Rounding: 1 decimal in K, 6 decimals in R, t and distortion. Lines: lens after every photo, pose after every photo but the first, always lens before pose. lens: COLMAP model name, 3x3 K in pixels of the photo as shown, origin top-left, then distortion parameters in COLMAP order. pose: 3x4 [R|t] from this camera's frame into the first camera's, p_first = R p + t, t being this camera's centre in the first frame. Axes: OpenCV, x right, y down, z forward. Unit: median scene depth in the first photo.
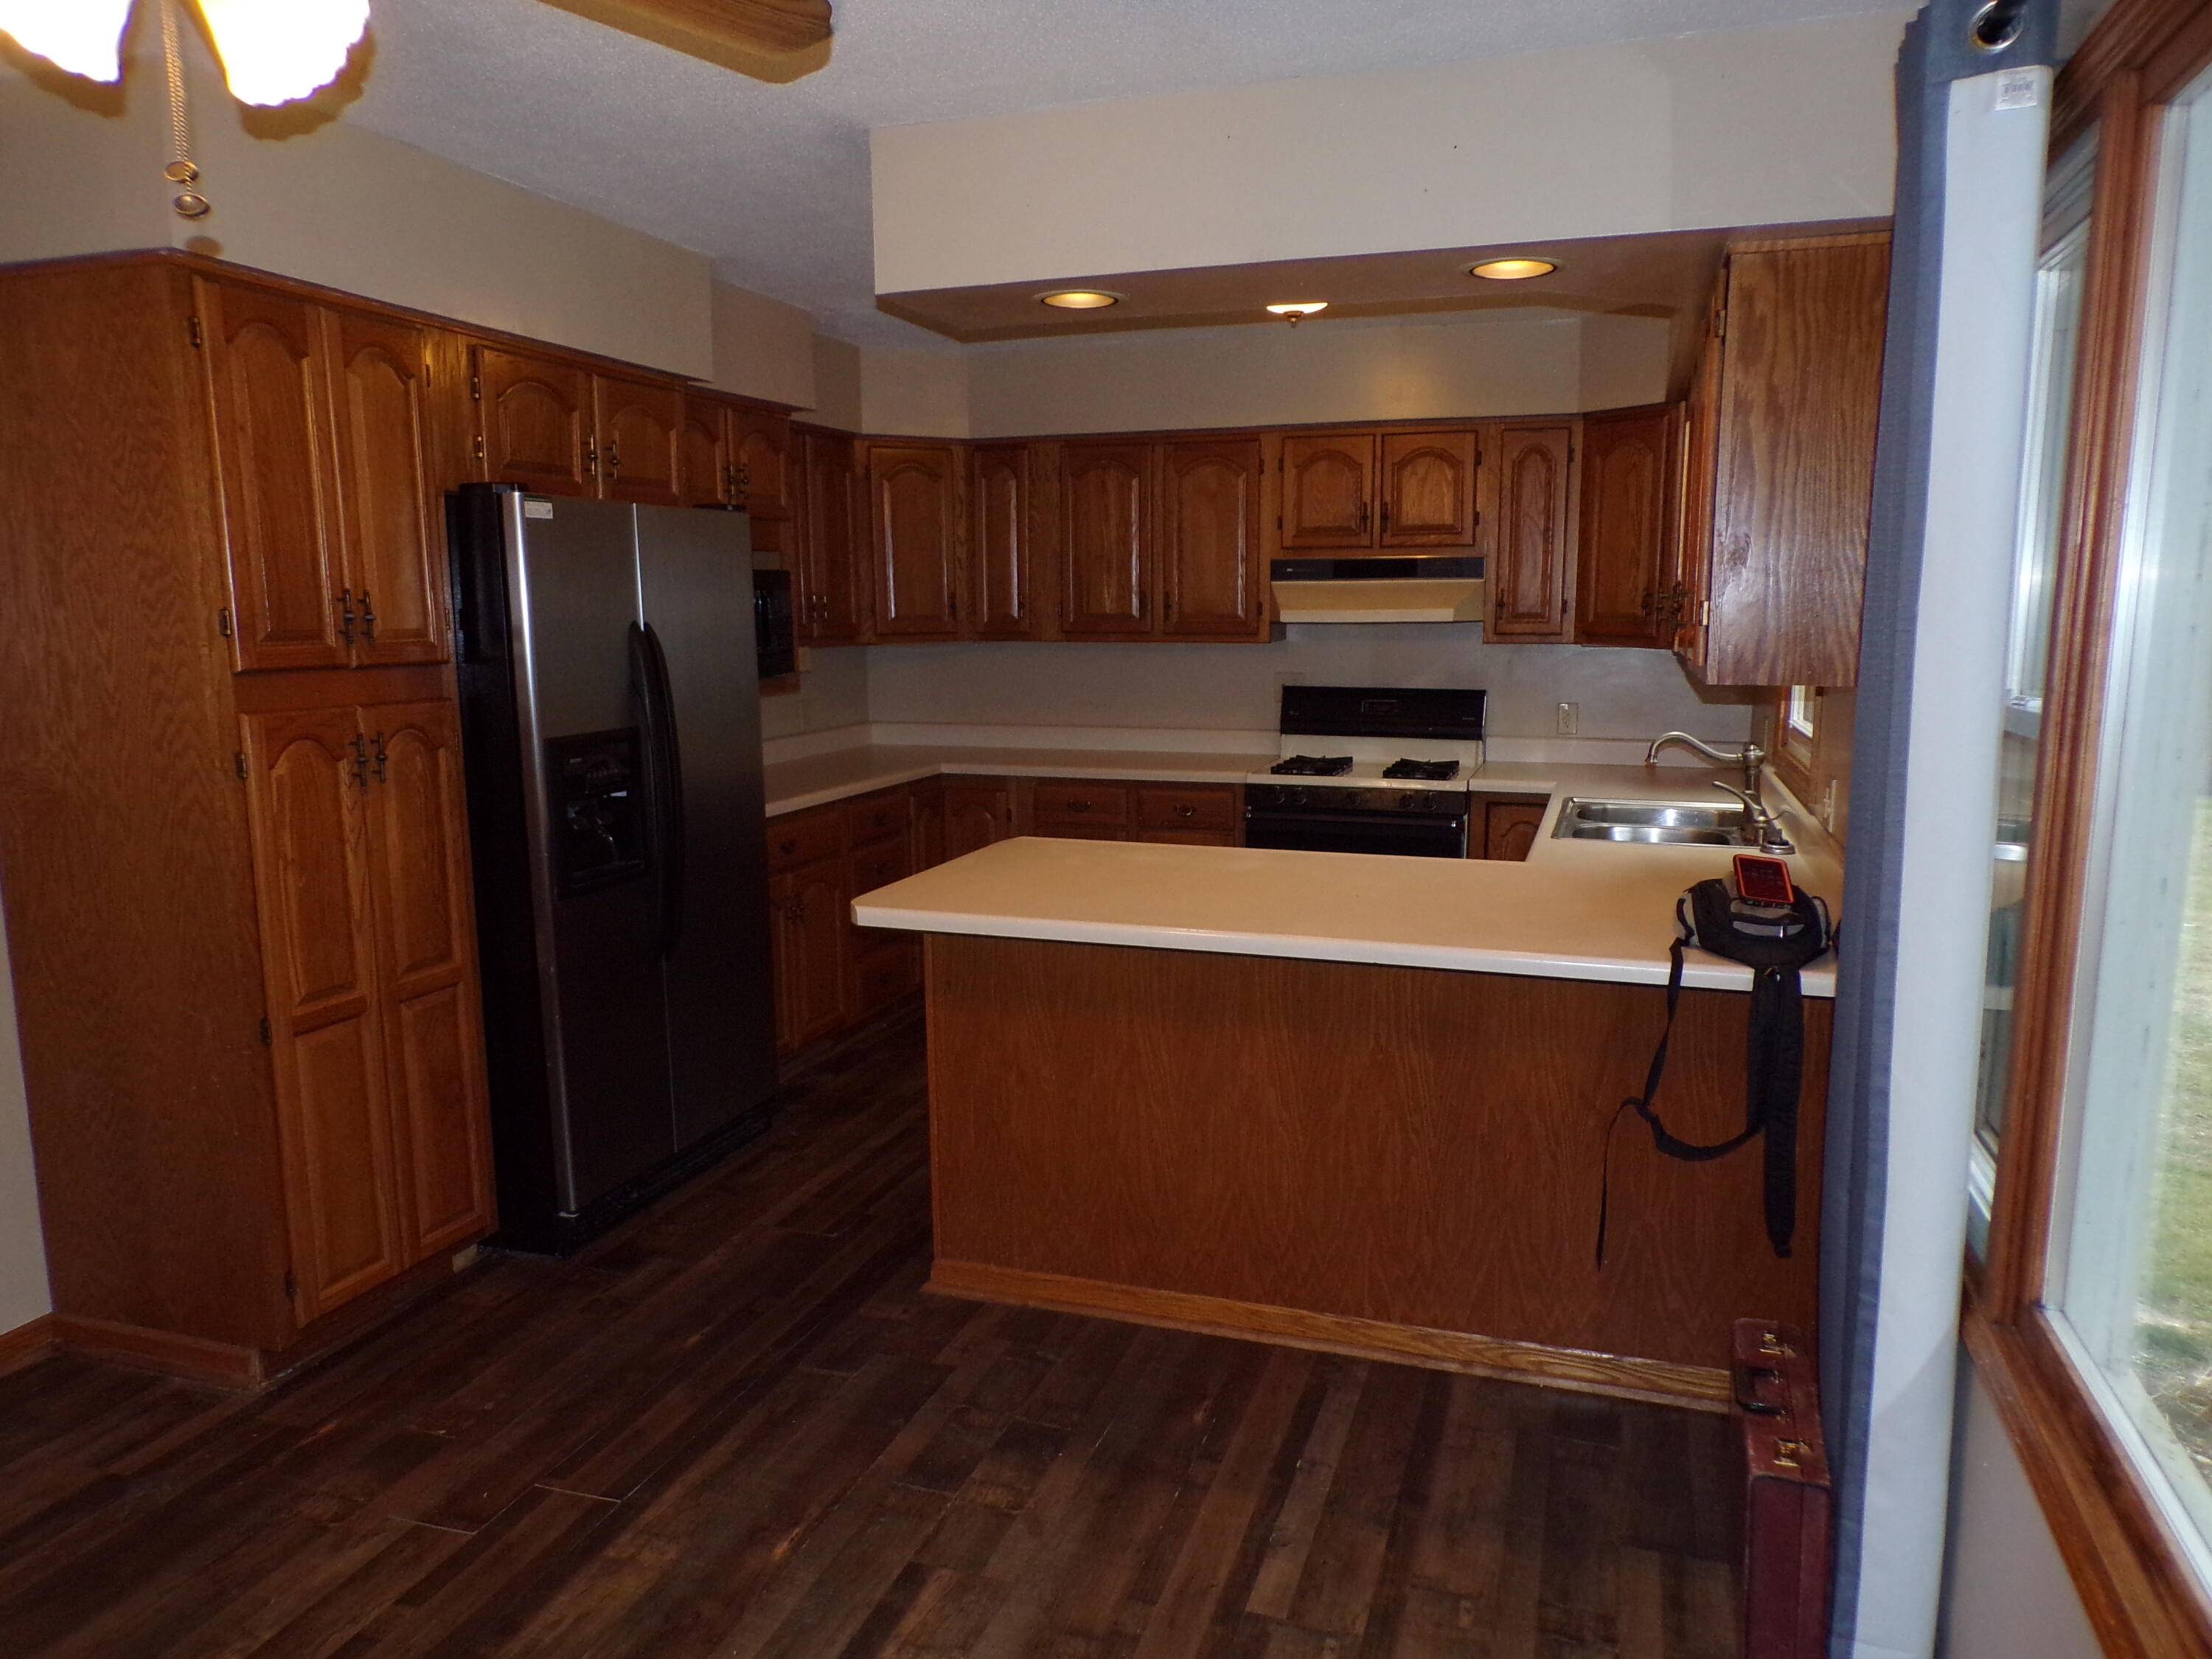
lens RADIAL K [[1509.4, 0, 1106.0], [0, 1509.4, 829.5], [0, 0, 1]] dist [-0.030448, 0.003239]
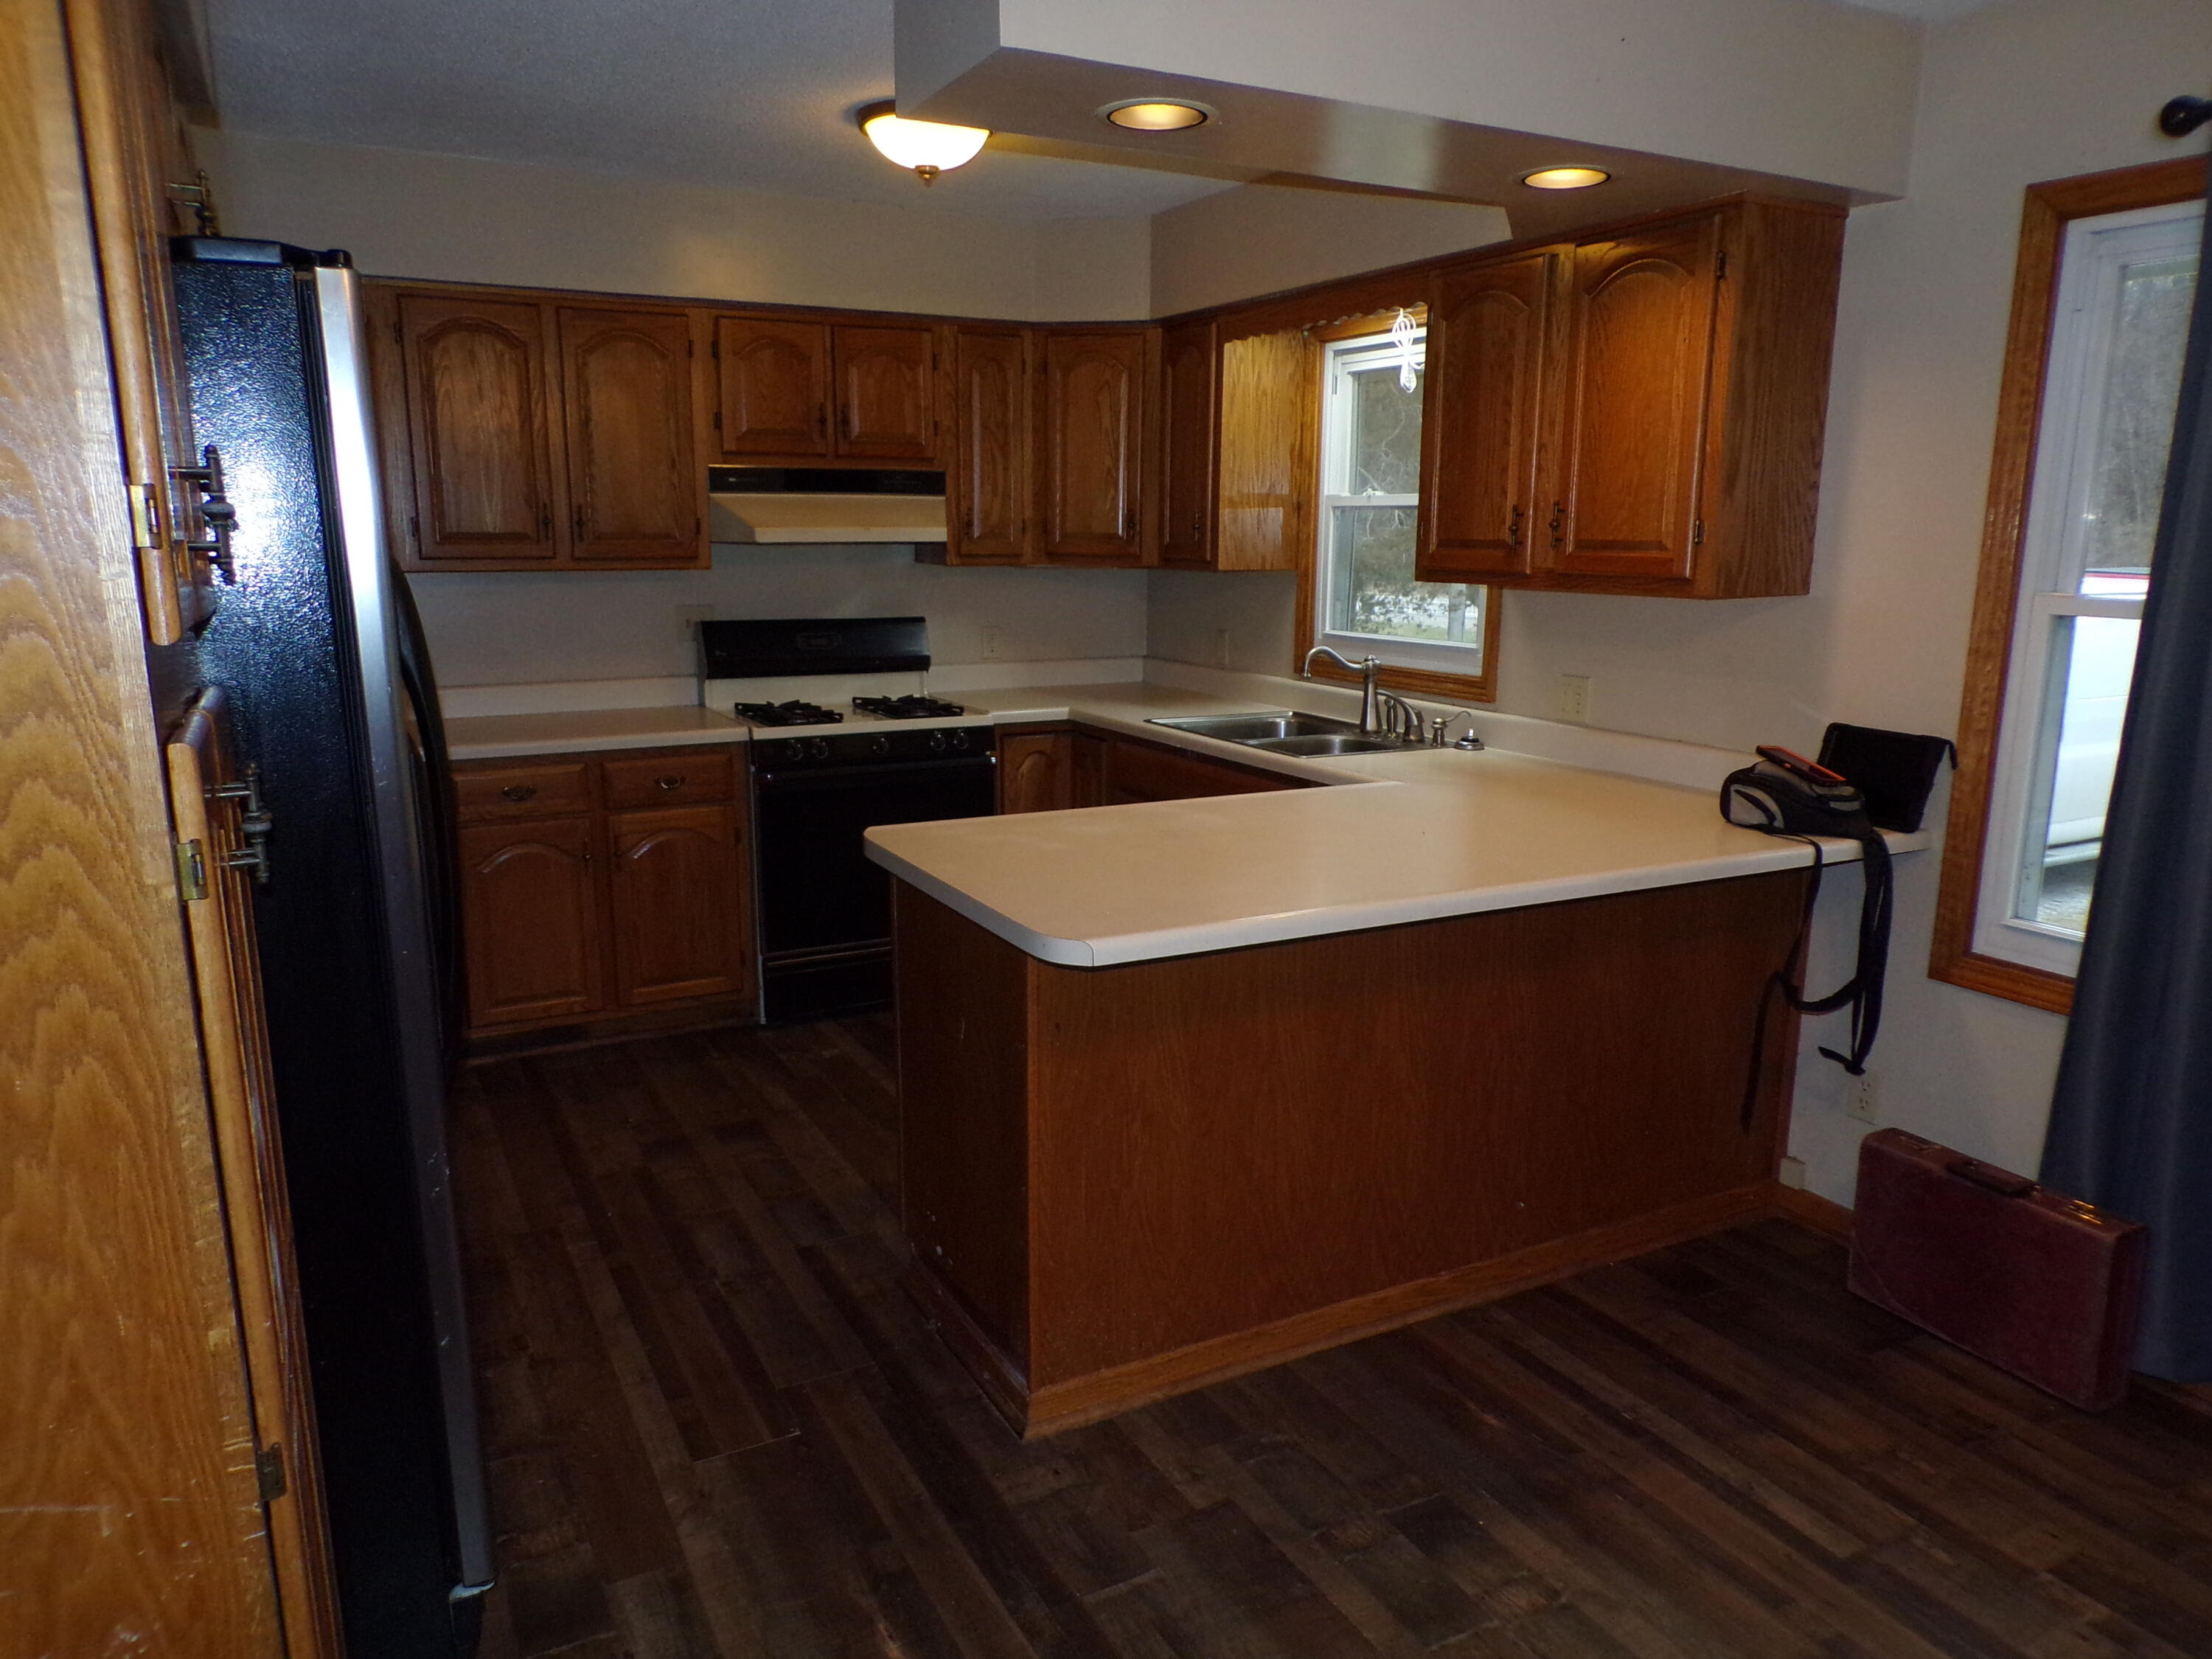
lens RADIAL K [[1527.2, 0, 1106.0], [0, 1527.2, 829.5], [0, 0, 1]] dist [0.002087, 0.002611]
pose [[0.681329, -0.135594, 0.719308, -0.570130], [0.101866, 0.990695, 0.090265, -0.055858], [-0.724854, 0.011773, 0.688802, 0.422264]]
